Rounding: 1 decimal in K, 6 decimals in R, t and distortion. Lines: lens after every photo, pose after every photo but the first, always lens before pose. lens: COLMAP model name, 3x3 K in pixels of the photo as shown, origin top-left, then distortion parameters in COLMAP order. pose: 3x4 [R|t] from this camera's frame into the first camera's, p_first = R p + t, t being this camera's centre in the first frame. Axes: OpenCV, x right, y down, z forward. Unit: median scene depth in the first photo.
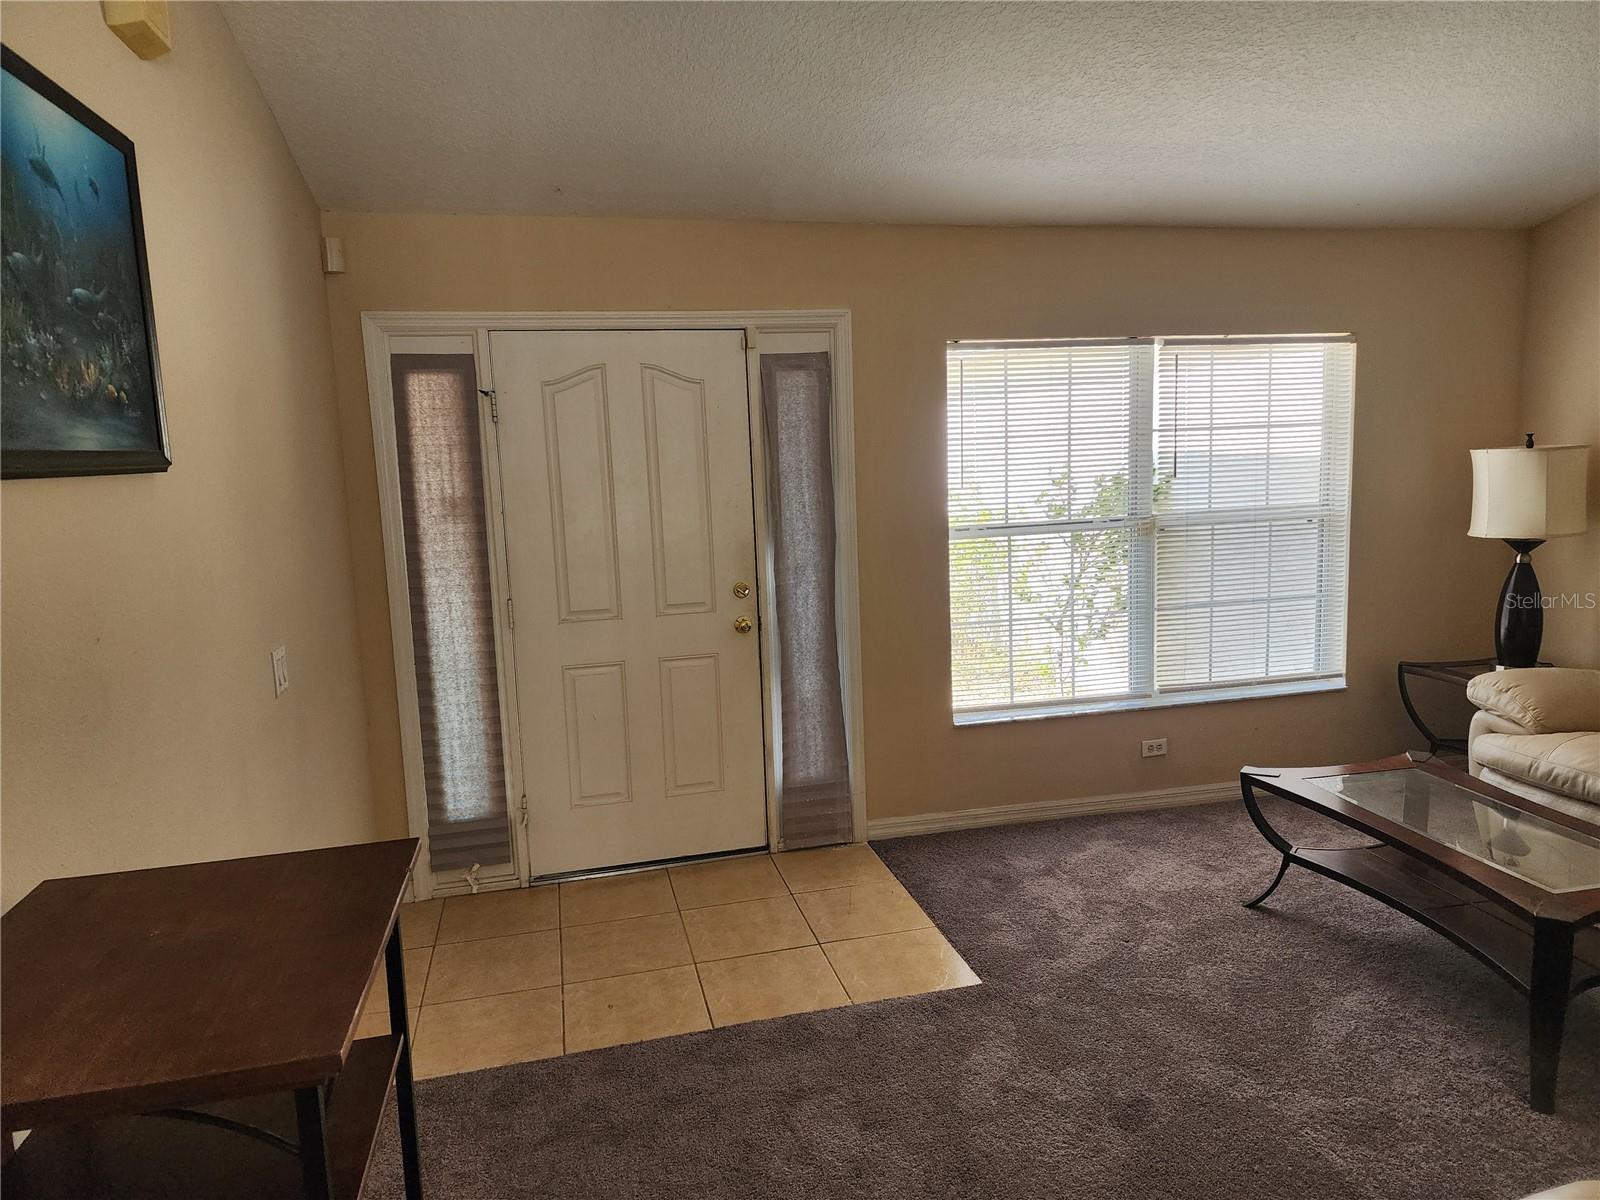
lens RADIAL K [[1088.0, 0, 807.1], [0, 1088.0, 592.0], [0, 0, 1]] dist [0.093345, -0.085035]
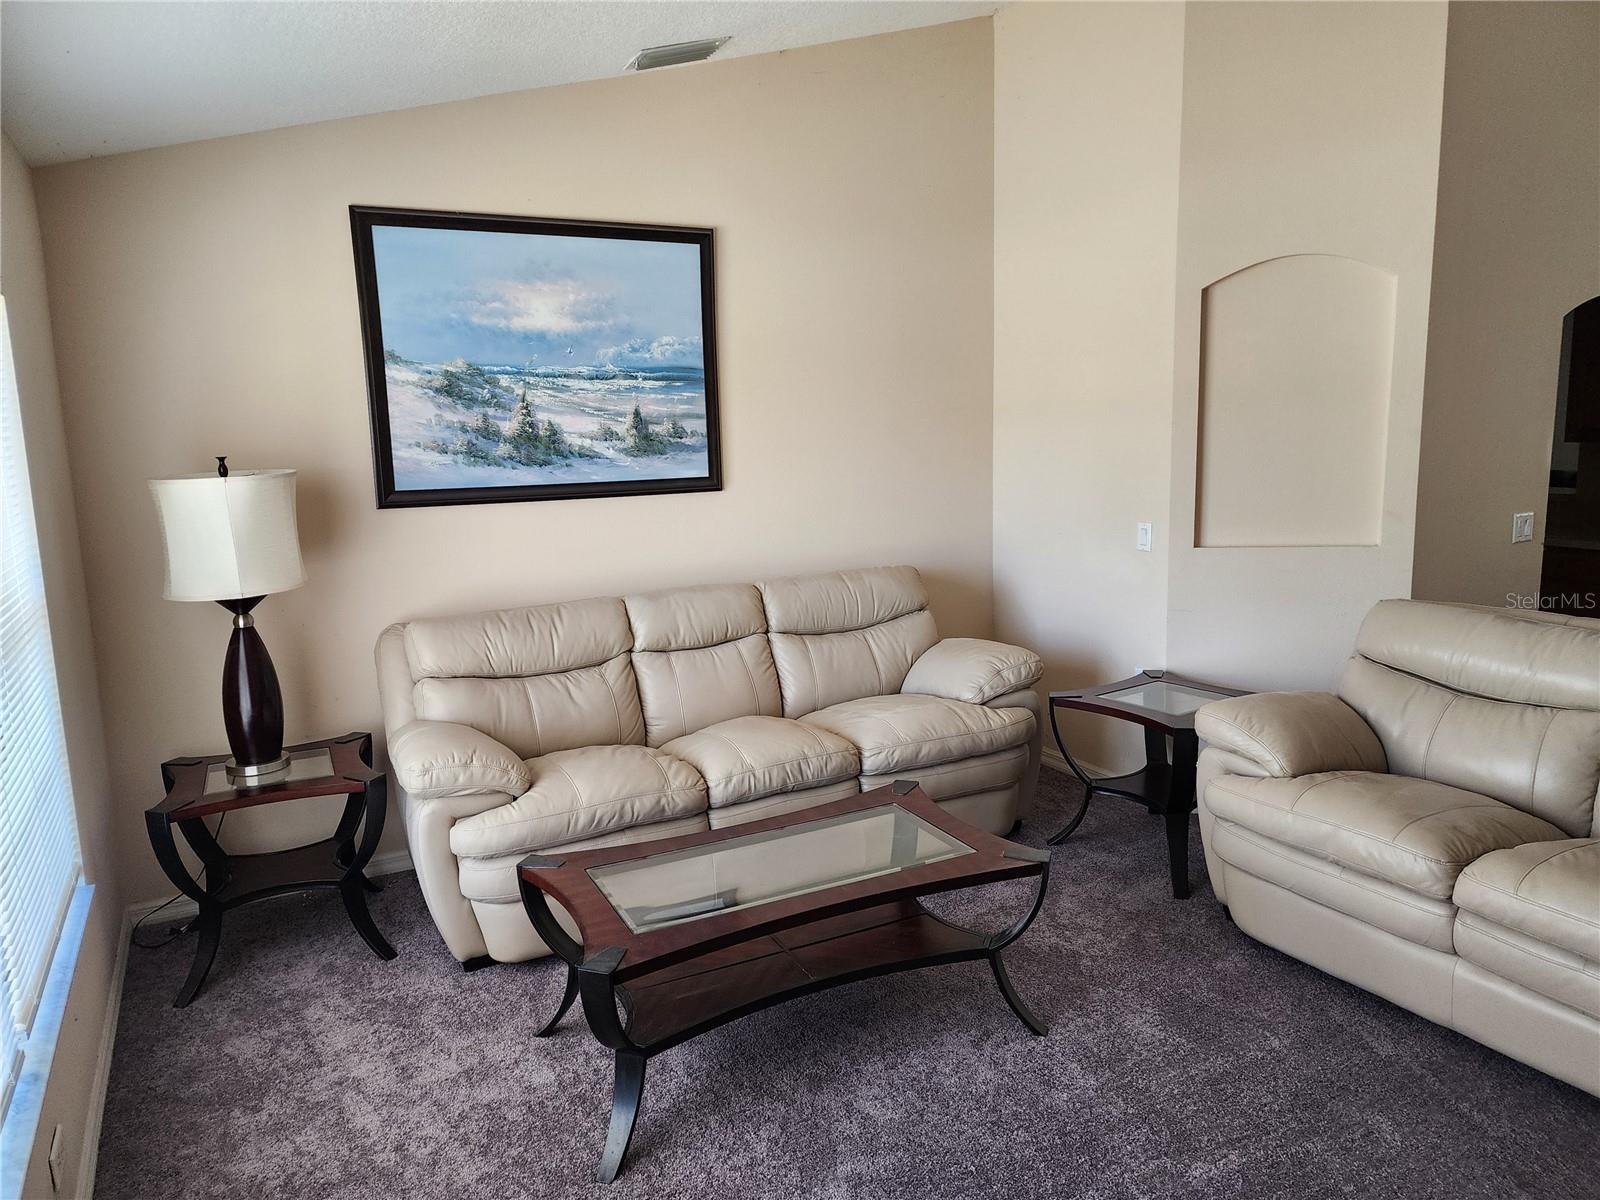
lens RADIAL K [[1088.6, 0, 809.2], [0, 1088.6, 586.9], [0, 0, 1]] dist [0.101208, -0.096321]
pose [[-0.259032, -0.105377, 0.960103, -0.191821], [0.168240, 0.973912, 0.152283, -0.112197], [-0.951103, 0.200974, -0.234546, 0.881776]]
